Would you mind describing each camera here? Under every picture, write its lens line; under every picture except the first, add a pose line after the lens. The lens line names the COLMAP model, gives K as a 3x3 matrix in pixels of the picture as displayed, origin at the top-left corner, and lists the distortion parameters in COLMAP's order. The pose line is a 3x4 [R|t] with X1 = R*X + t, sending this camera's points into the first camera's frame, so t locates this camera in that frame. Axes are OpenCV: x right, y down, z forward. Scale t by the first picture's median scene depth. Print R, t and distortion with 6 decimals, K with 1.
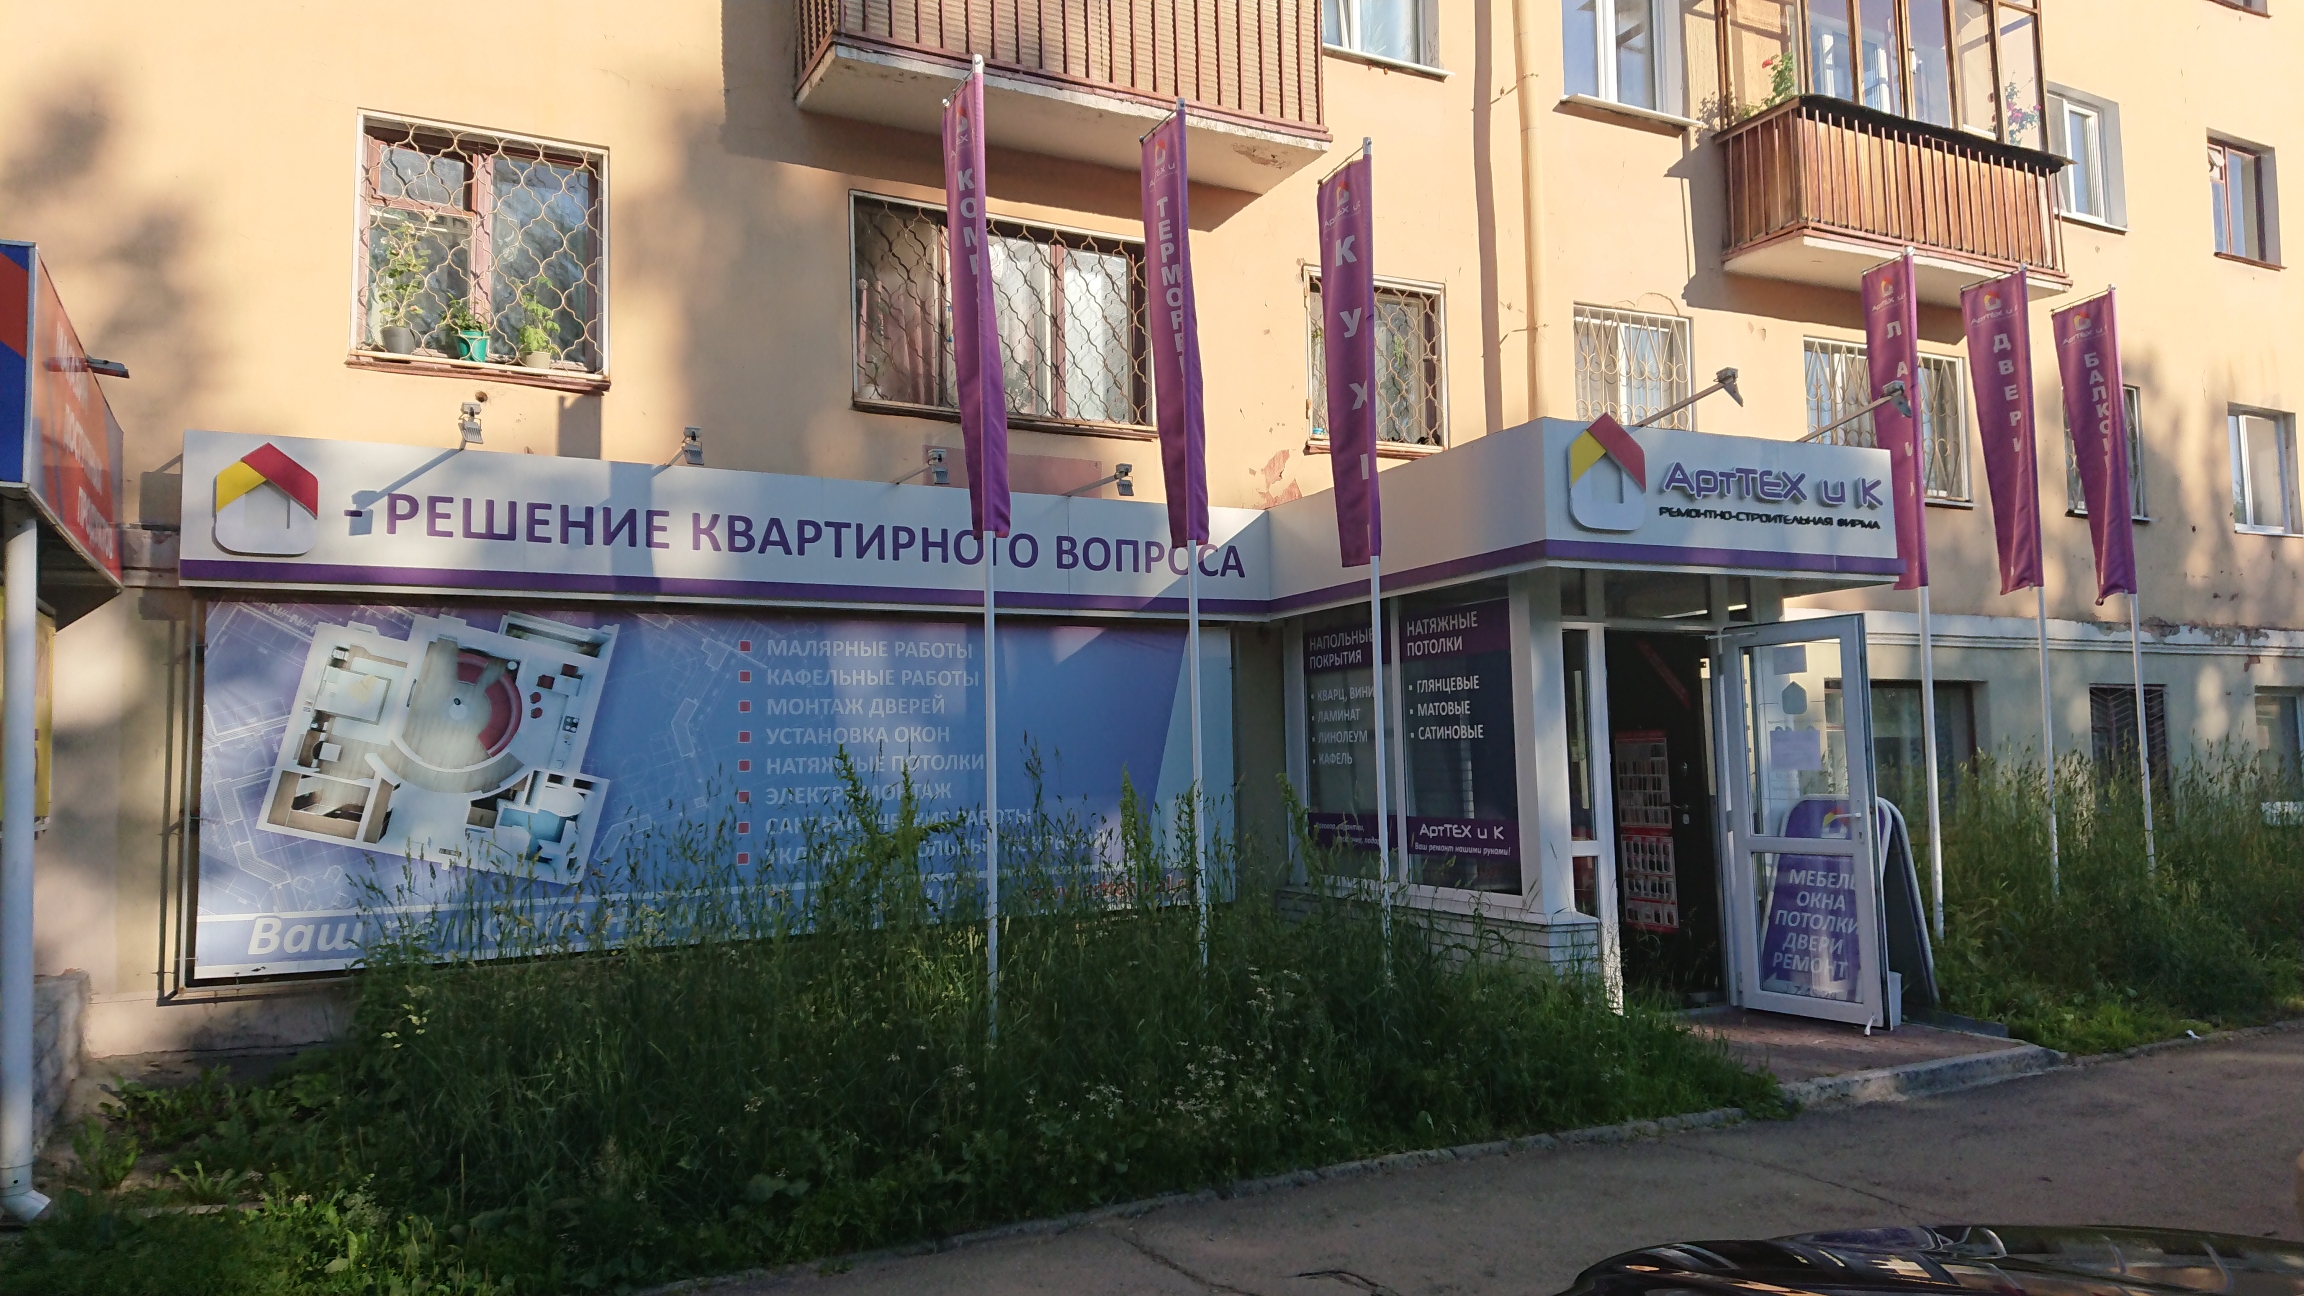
lens RADIAL K [[1579.4, 0, 1152.0], [0, 1579.4, 648.0], [0, 0, 1]] dist [0.040565, -0.000327]
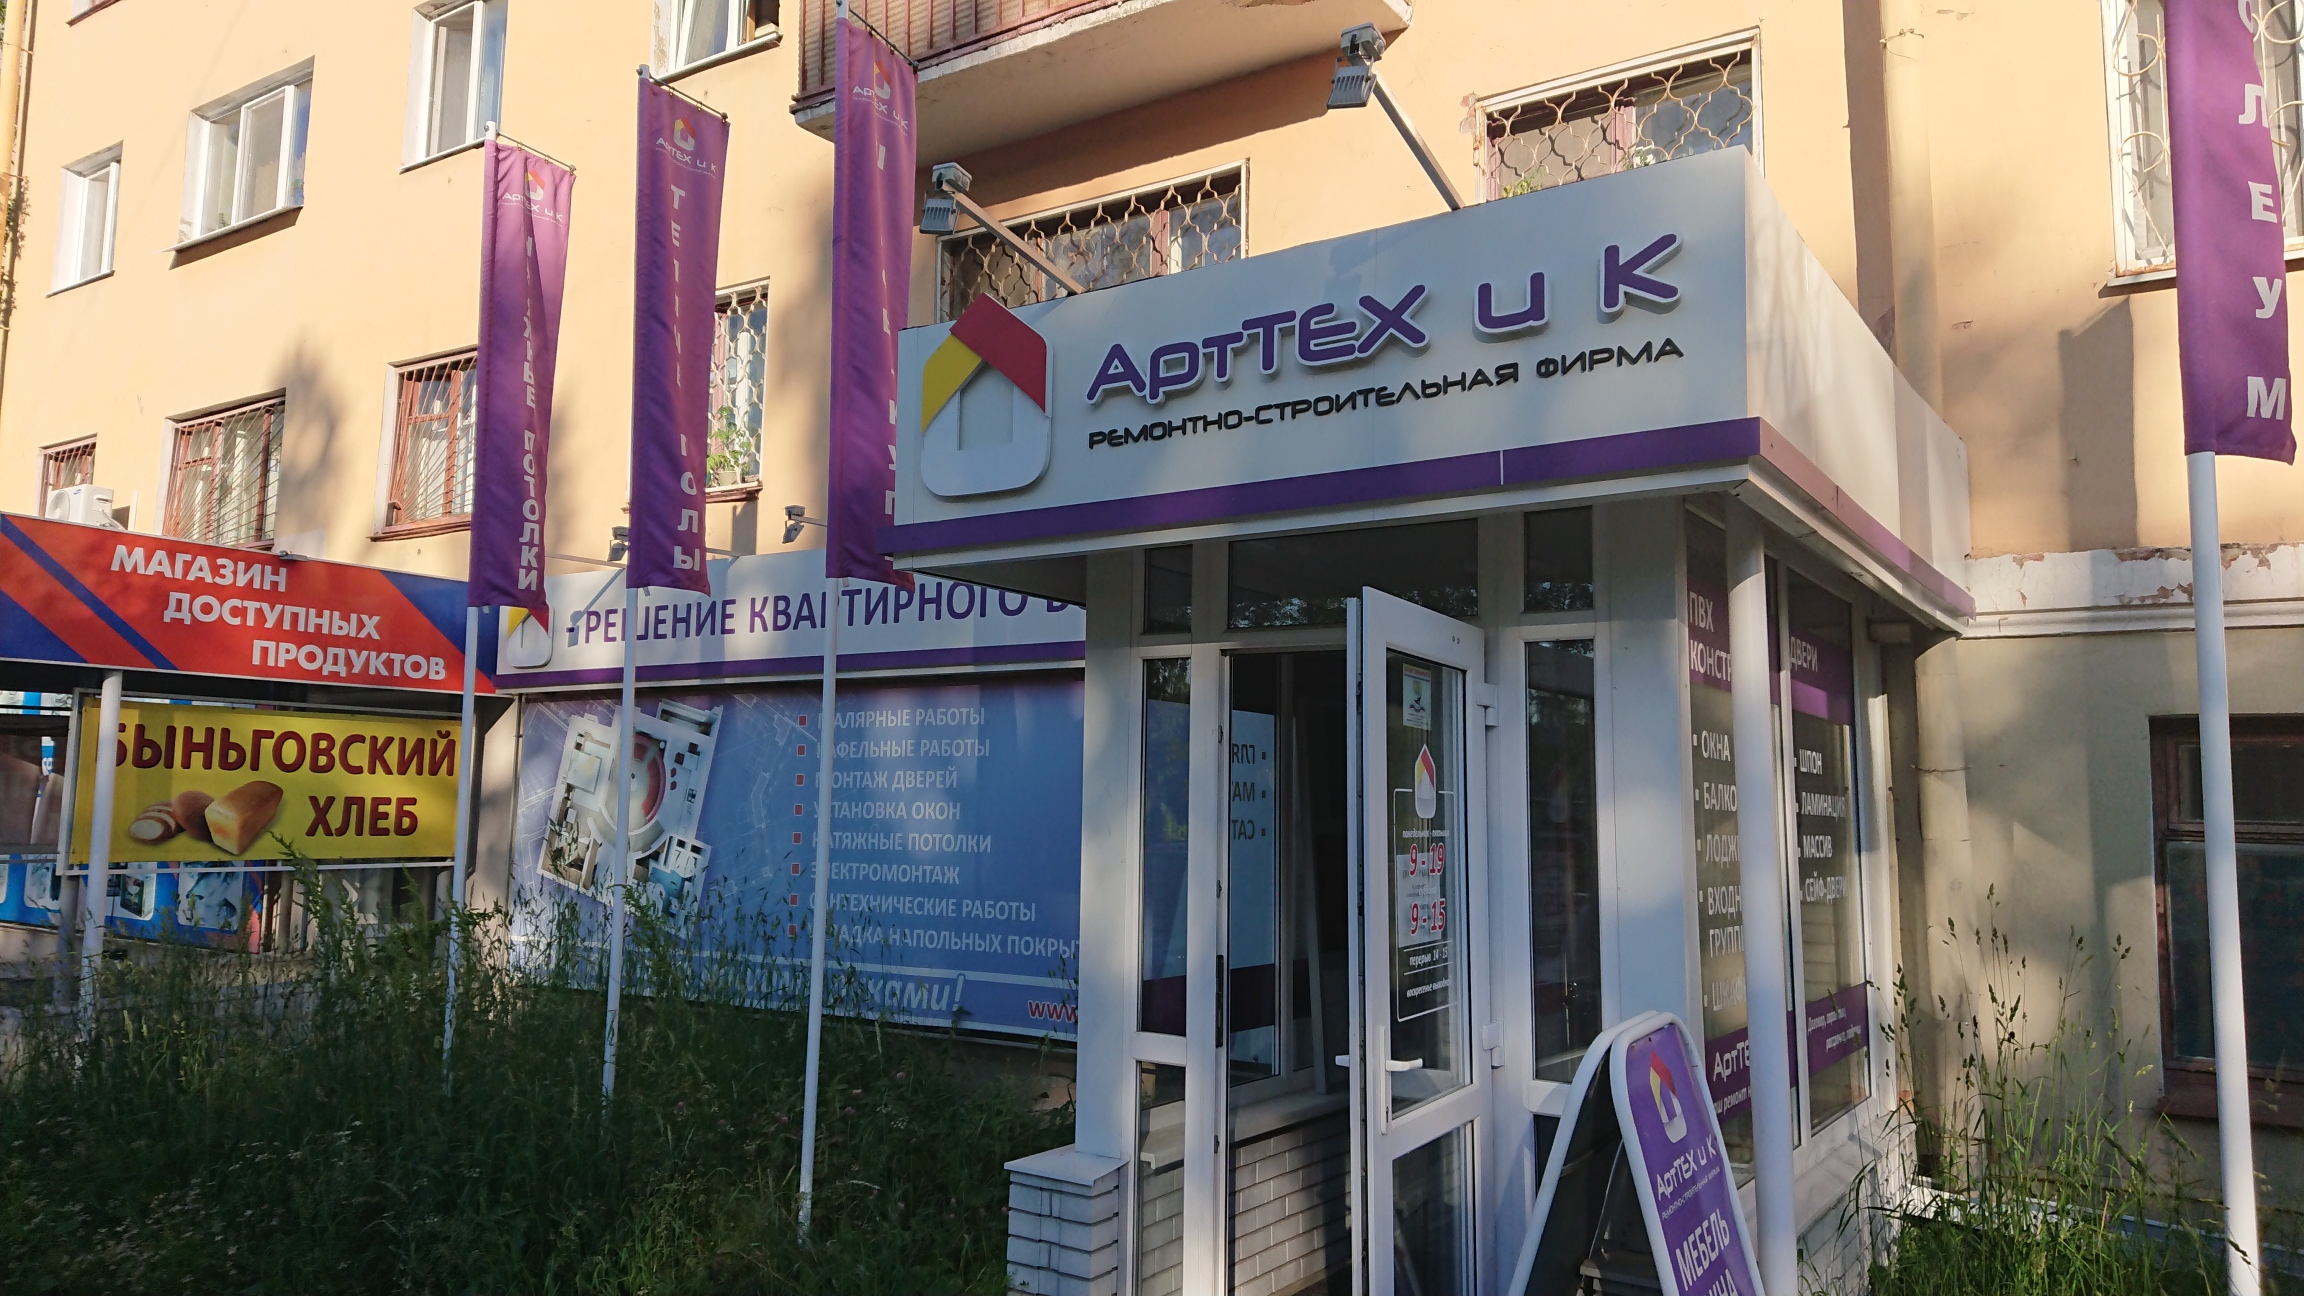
lens RADIAL K [[1579.4, 0, 1152.0], [0, 1579.4, 648.0], [0, 0, 1]] dist [0.040565, -0.000327]
pose [[0.476426, -0.062605, -0.876983, 0.776258], [0.046314, 0.997864, -0.046075, 0.009936], [0.877994, -0.018665, 0.478308, 0.734090]]
